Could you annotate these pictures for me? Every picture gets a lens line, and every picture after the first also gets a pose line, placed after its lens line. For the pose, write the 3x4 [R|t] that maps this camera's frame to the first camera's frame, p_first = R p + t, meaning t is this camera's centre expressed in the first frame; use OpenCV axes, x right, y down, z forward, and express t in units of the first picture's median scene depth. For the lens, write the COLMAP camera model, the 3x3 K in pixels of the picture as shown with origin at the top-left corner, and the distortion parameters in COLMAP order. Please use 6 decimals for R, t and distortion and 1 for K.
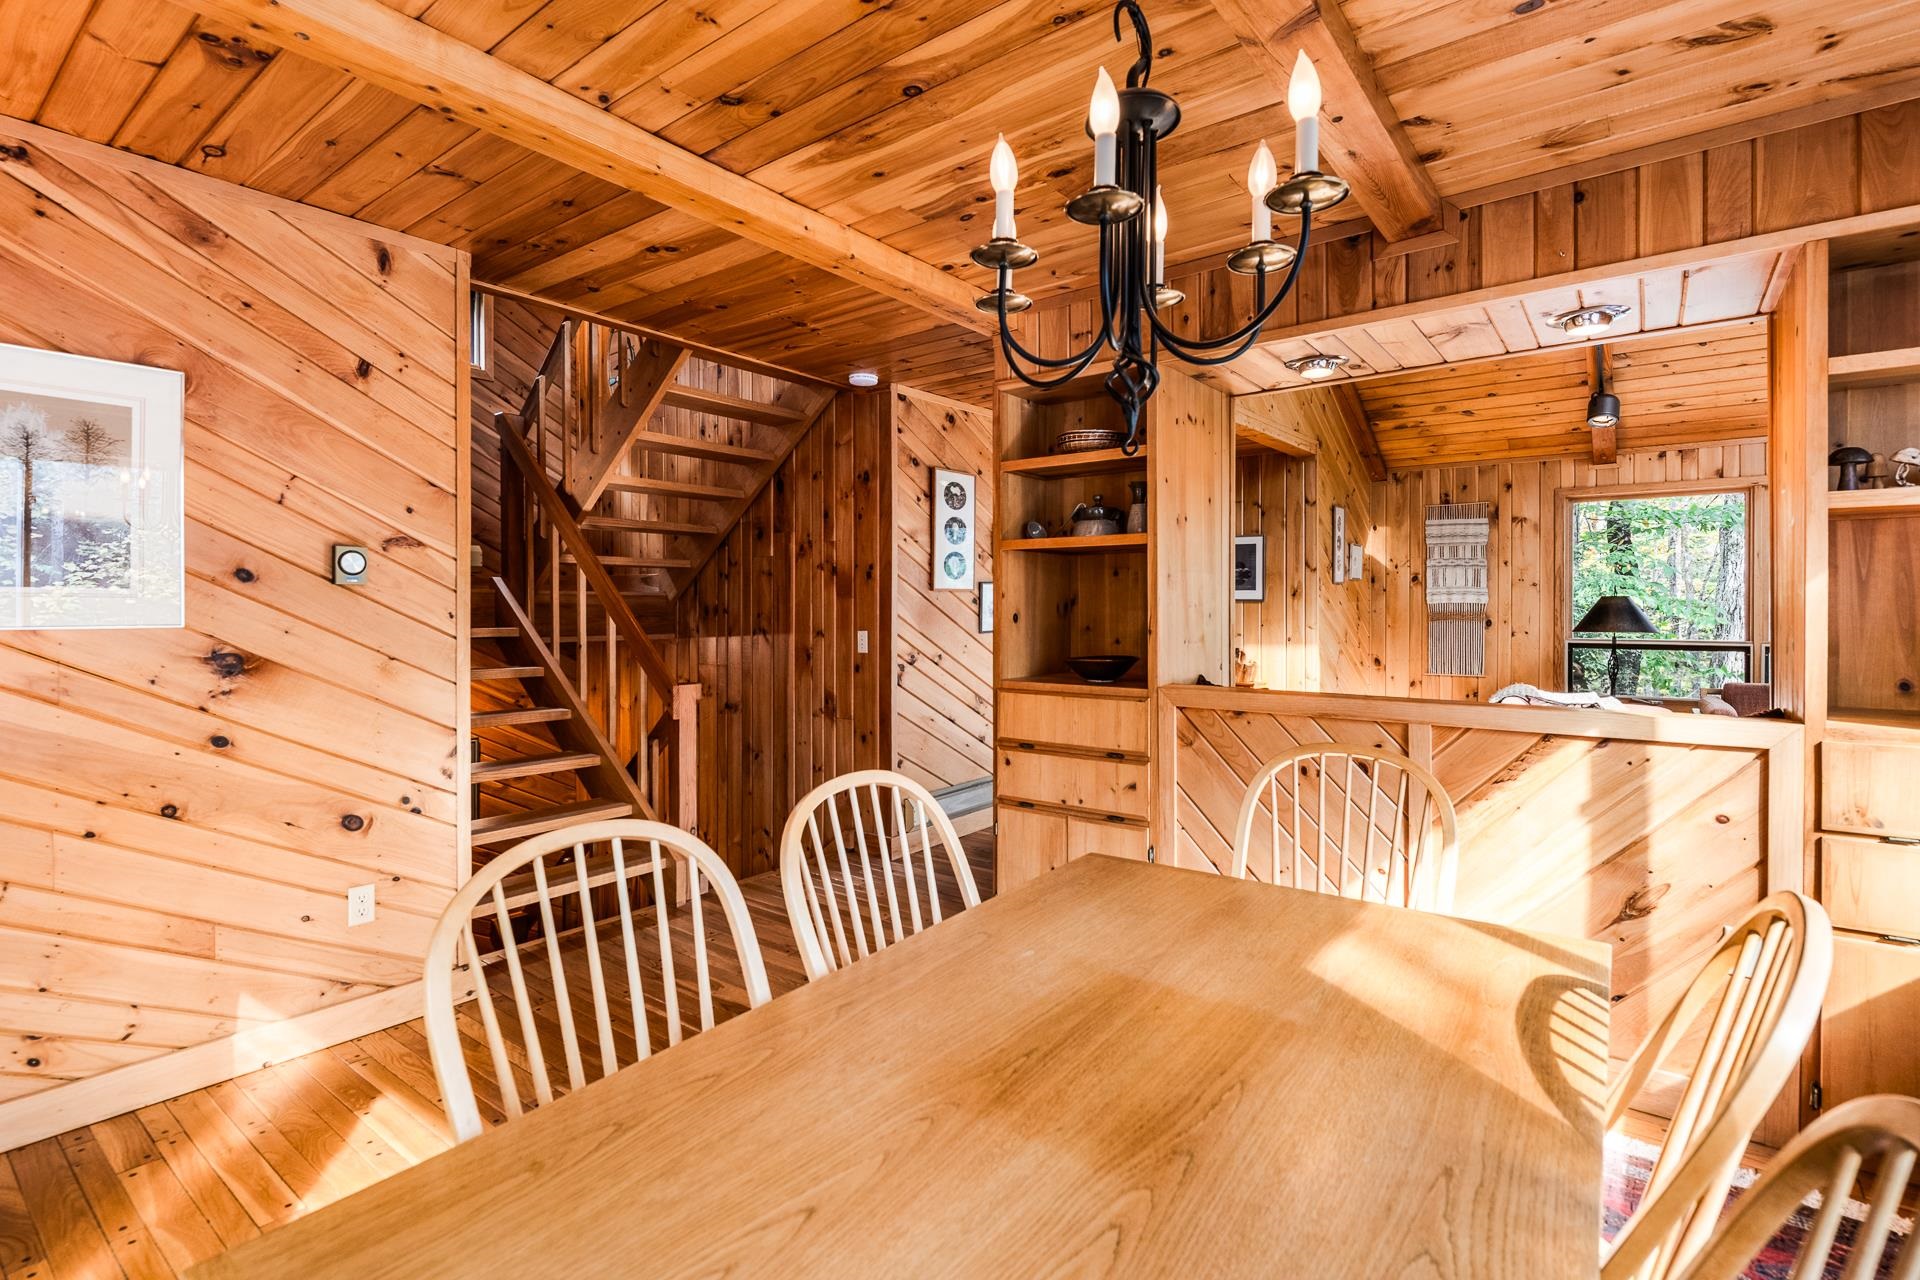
lens RADIAL K [[878.6, 0, 981.7], [0, 878.6, 606.9], [0, 0, 1]] dist [0.005727, -0.005690]
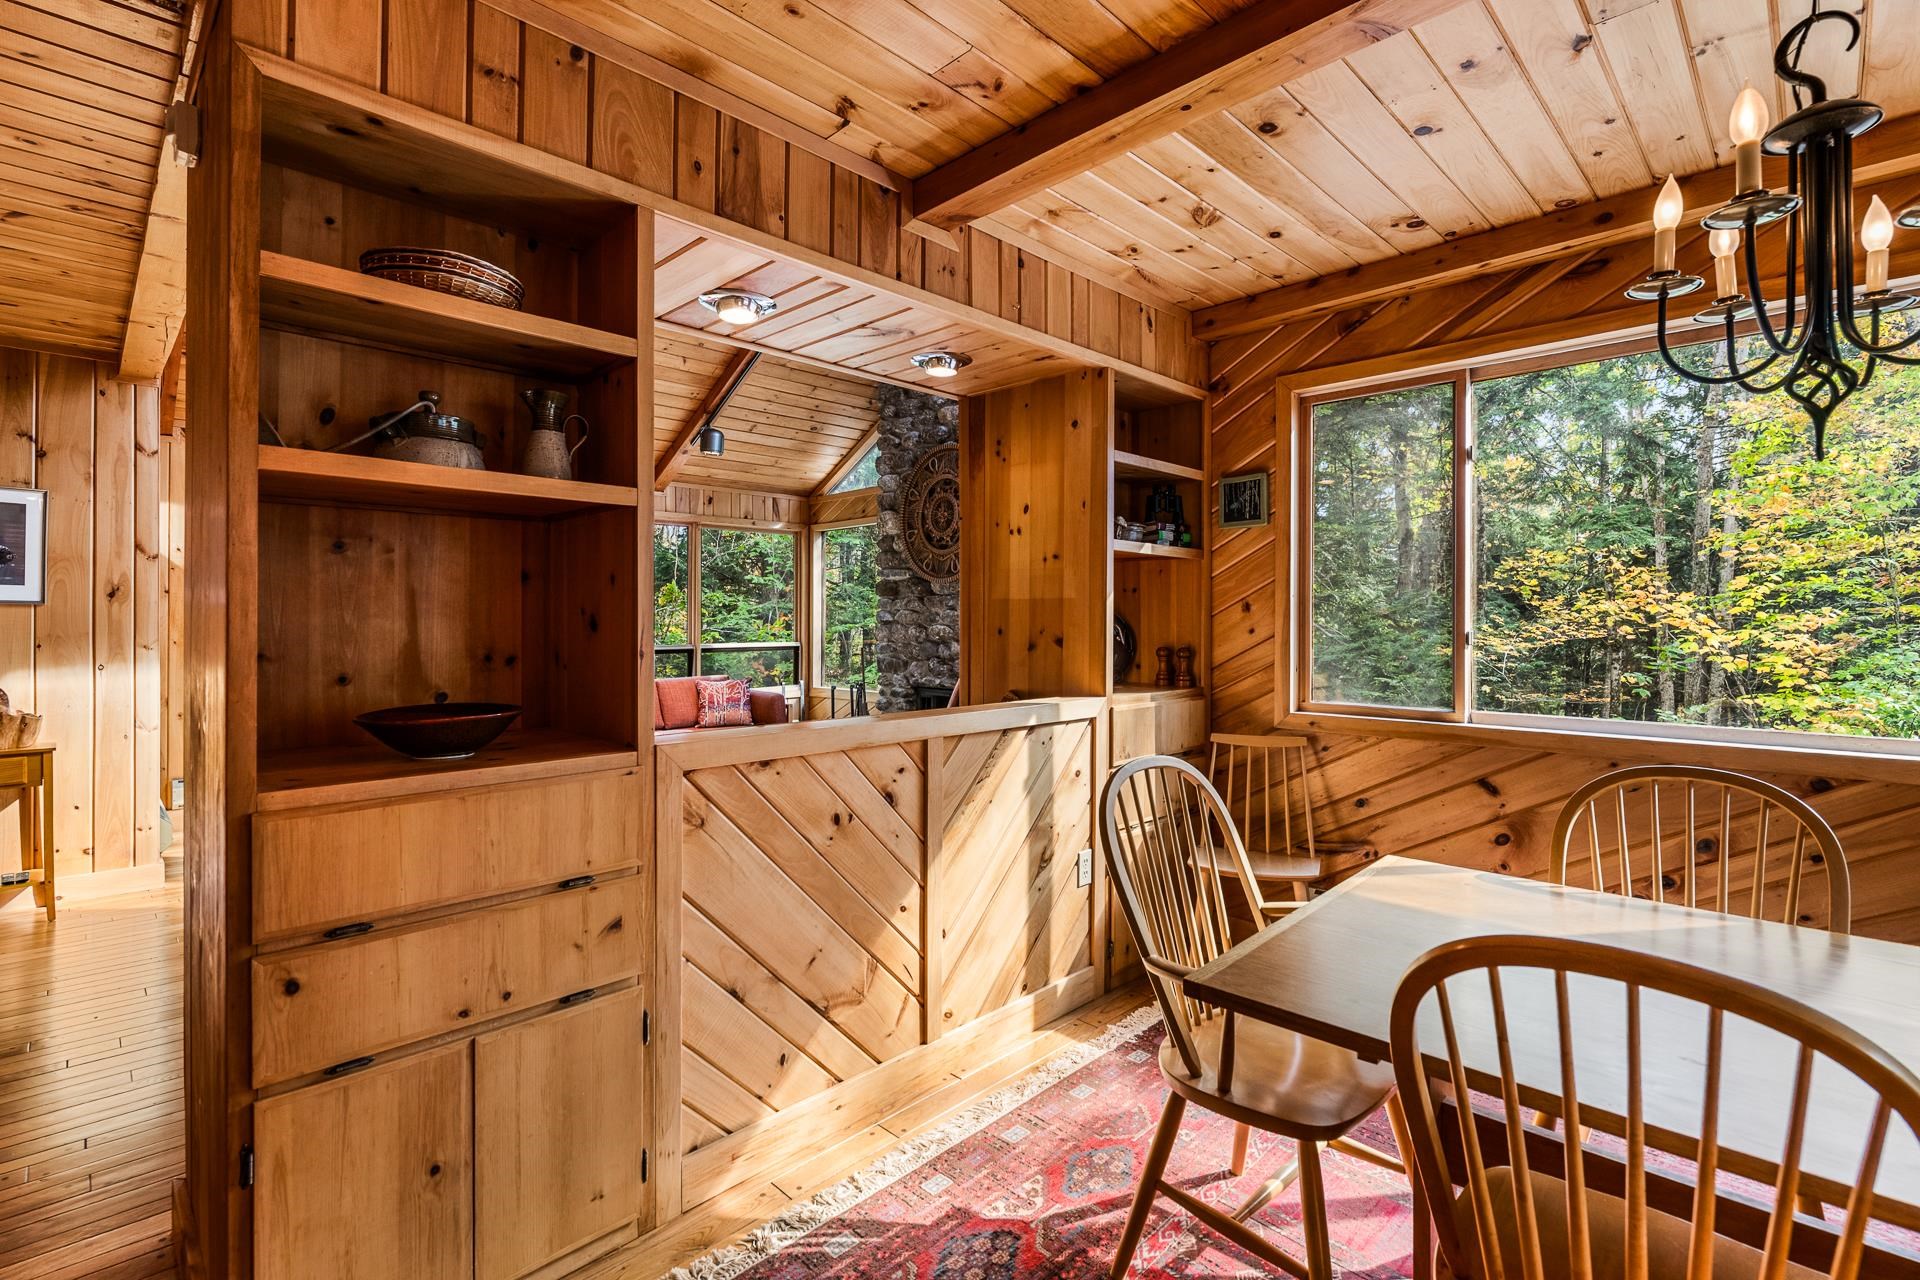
lens RADIAL K [[878.6, 0, 971.0], [0, 878.6, 617.6], [0, 0, 1]] dist [0.005727, -0.005690]
pose [[0.138765, 0.002174, 0.990323, -0.171823], [-0.002362, 0.999995, -0.001864, 0.001778], [-0.990323, -0.002081, 0.138769, 0.323501]]
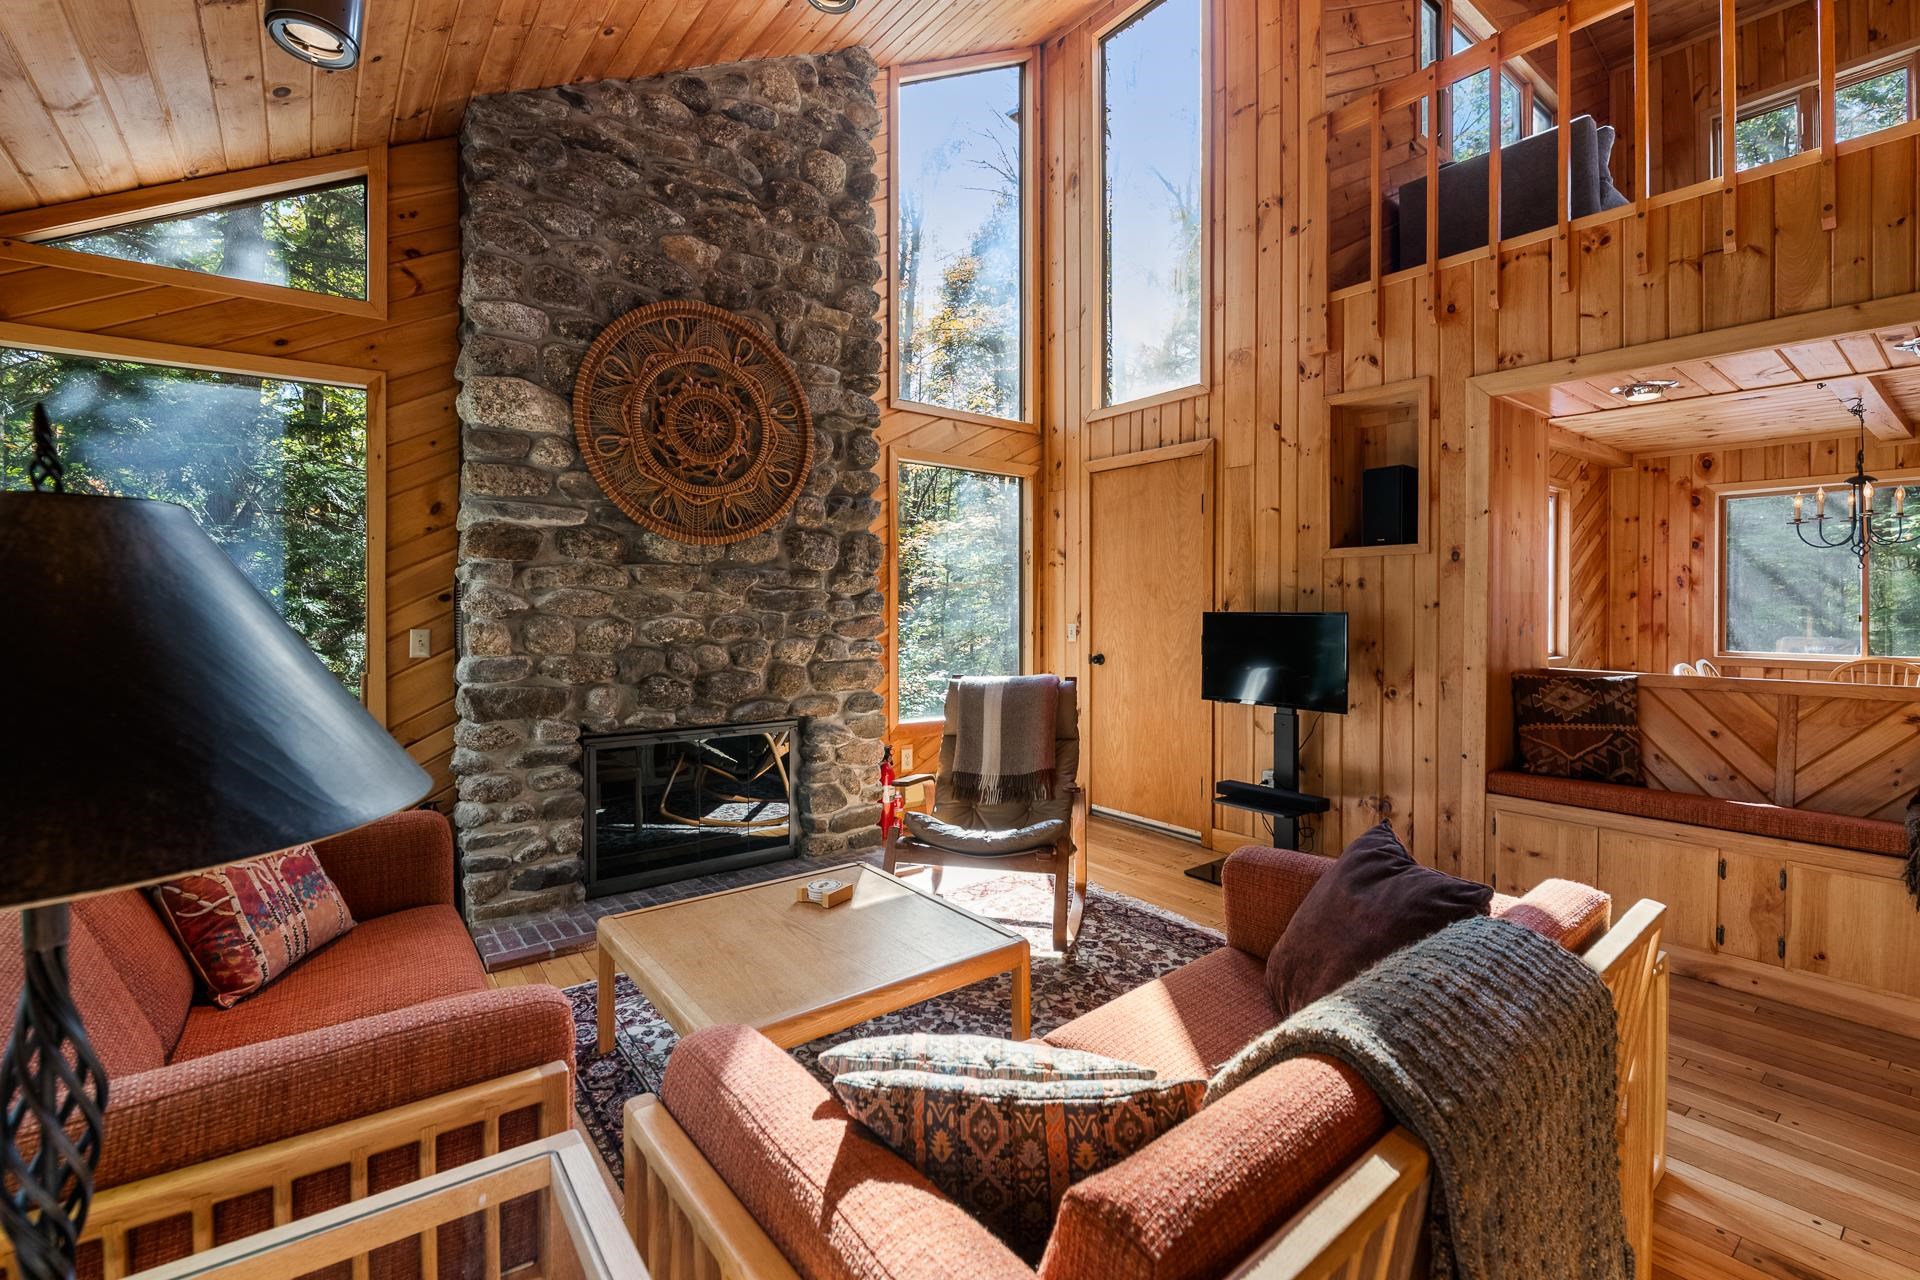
lens RADIAL K [[829.2, 0, 975.9], [0, 829.2, 609.9], [0, 0, 1]] dist [-0.000369, -0.004166]
pose [[-0.963085, -0.003281, 0.269178, 0.523373], [-0.002672, 0.999993, 0.002628, 0.001394], [-0.269185, 0.001812, -0.963087, 0.986277]]
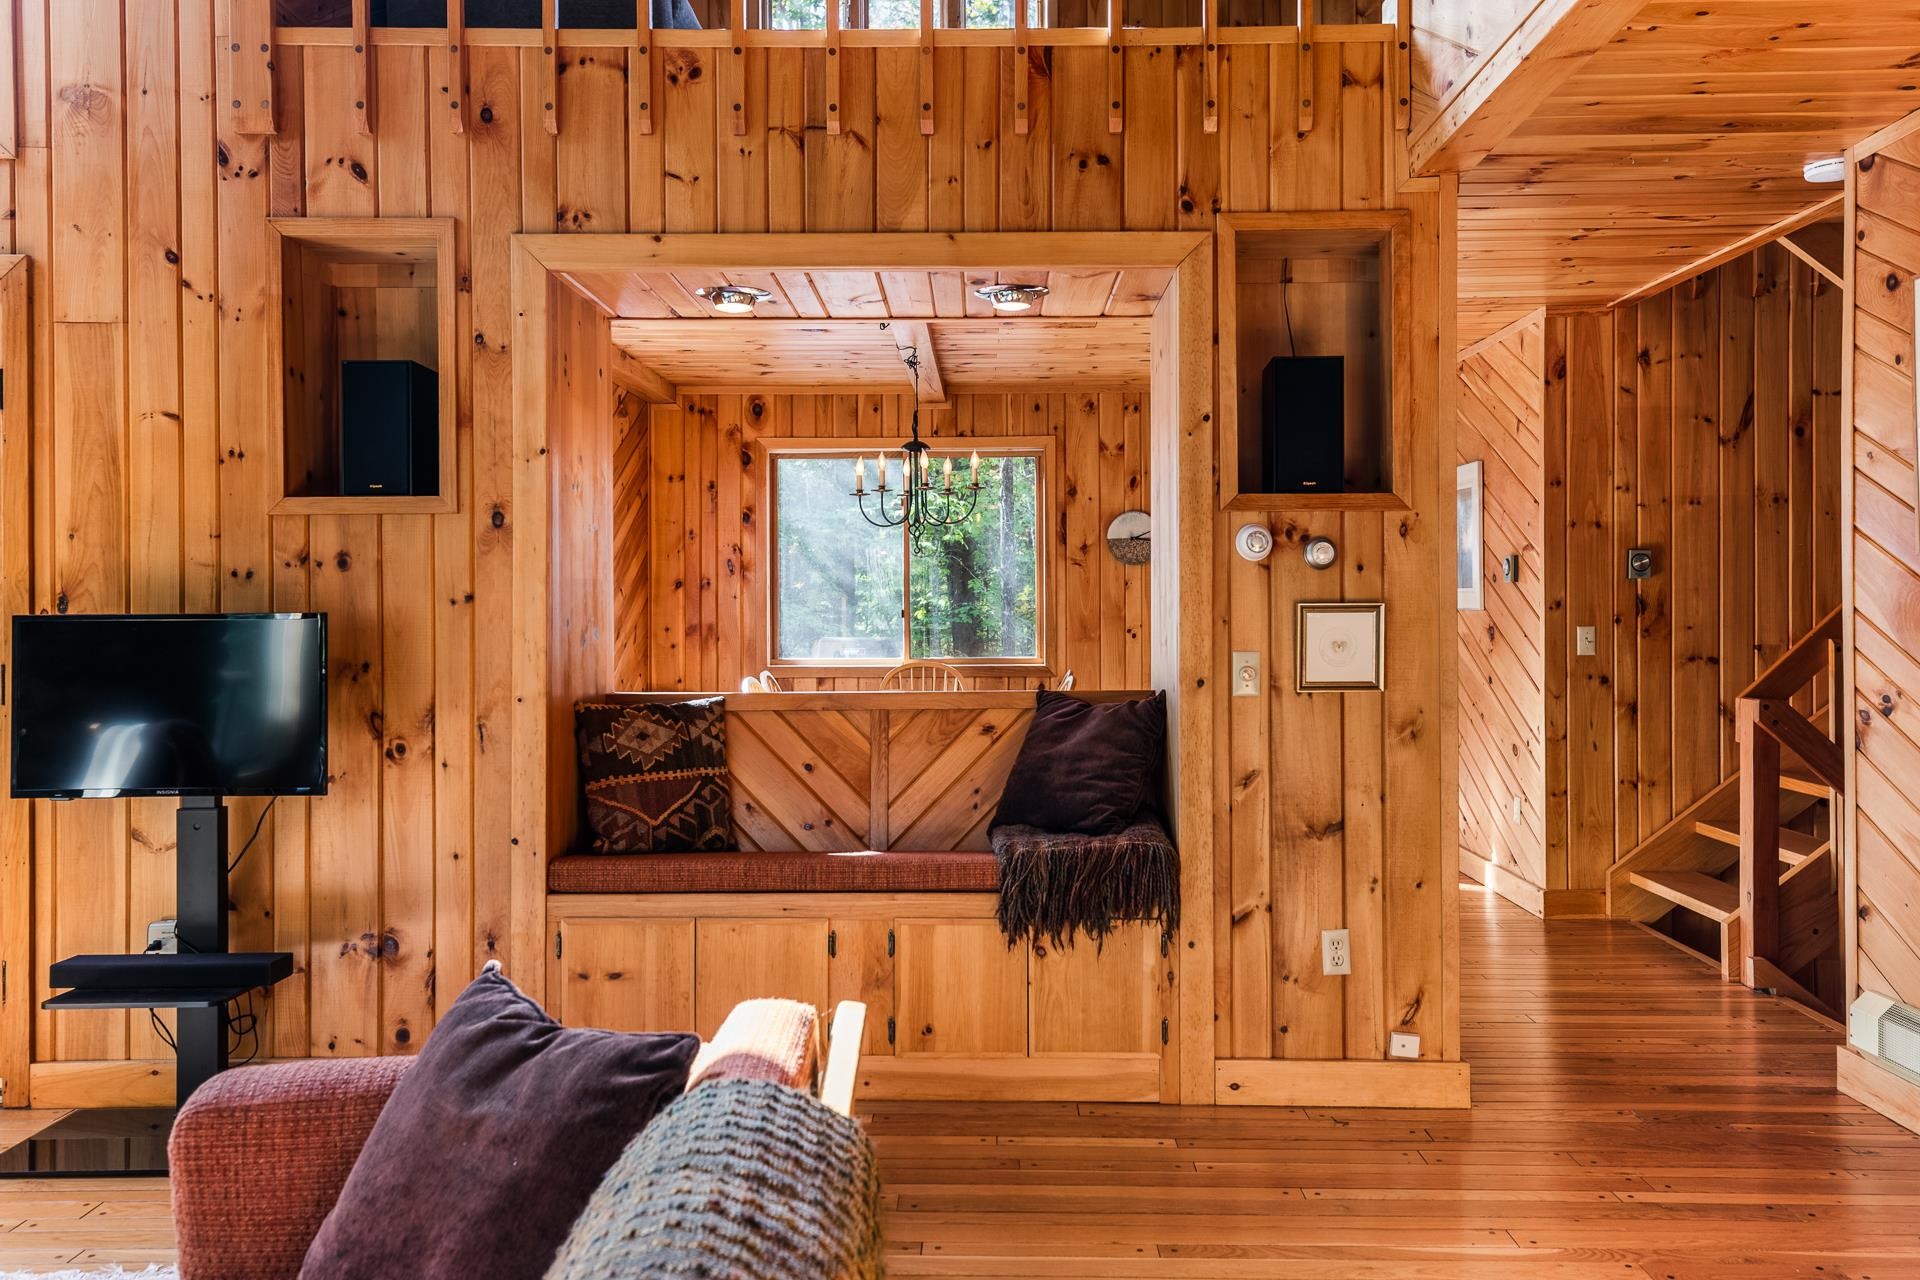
lens RADIAL K [[1456.9, 0, 953.3], [0, 1456.9, 603.8], [0, 0, 1]] dist [0.028066, -0.000731]
pose [[-0.817109, 0.004986, -0.576462, 0.556444], [0.006230, 0.999981, -0.000180, 0.002191], [0.576449, -0.003738, -0.817124, 0.967617]]
